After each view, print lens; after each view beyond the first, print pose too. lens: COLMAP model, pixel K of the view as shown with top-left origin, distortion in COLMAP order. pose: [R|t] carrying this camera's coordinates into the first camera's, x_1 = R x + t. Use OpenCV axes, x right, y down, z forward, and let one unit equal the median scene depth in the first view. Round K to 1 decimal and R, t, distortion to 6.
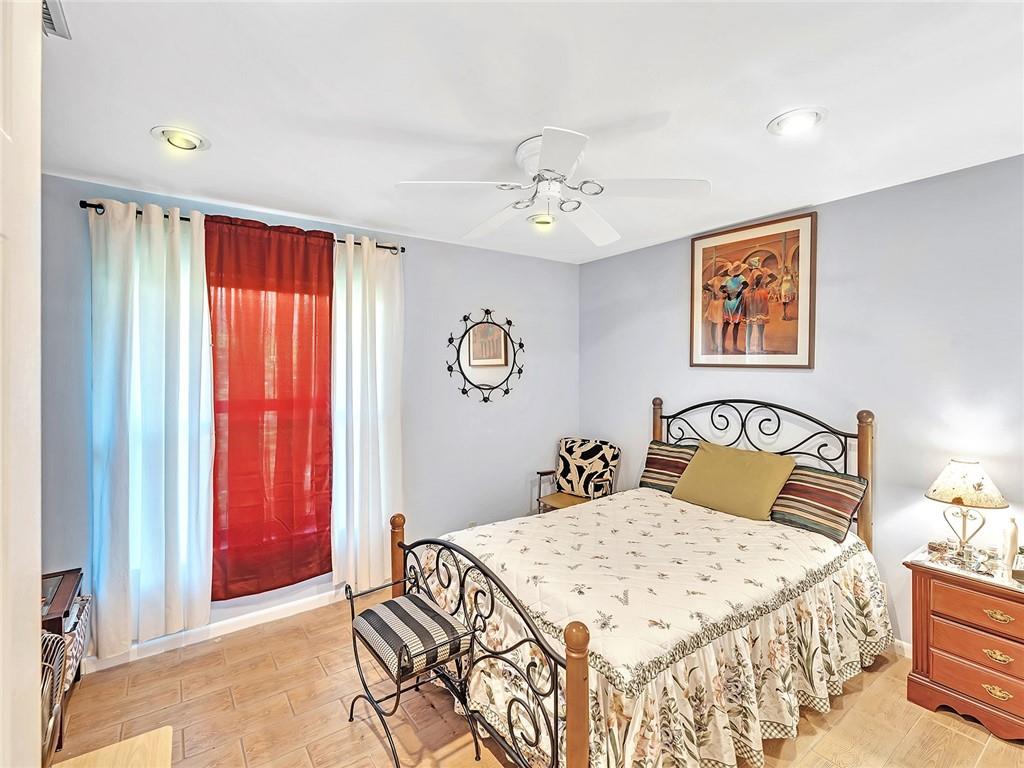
lens RADIAL K [[486.8, 0, 509.7], [0, 486.8, 362.6], [0, 0, 1]] dist [-0.002863, -0.000850]
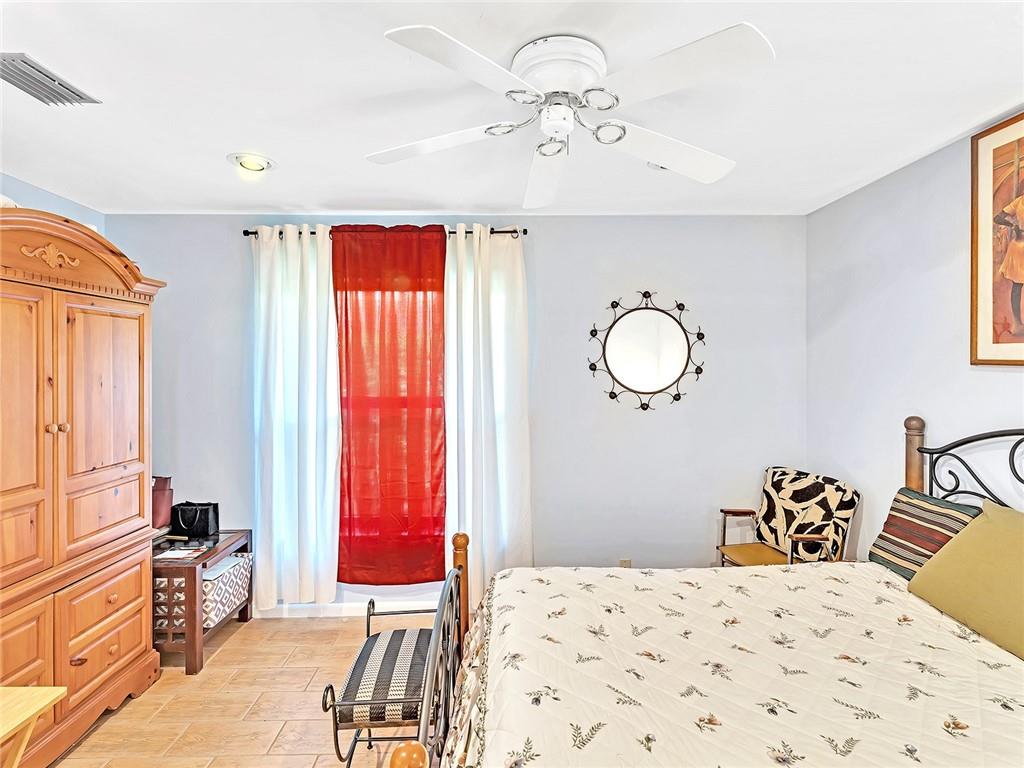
lens RADIAL K [[523.2, 0, 514.2], [0, 523.2, 357.1], [0, 0, 1]] dist [0.000213, -0.000715]
pose [[0.818532, -0.008302, -0.574401, 0.277278], [0.006306, 0.999965, -0.005467, -0.000637], [0.574427, 0.000853, 0.818556, 0.197170]]
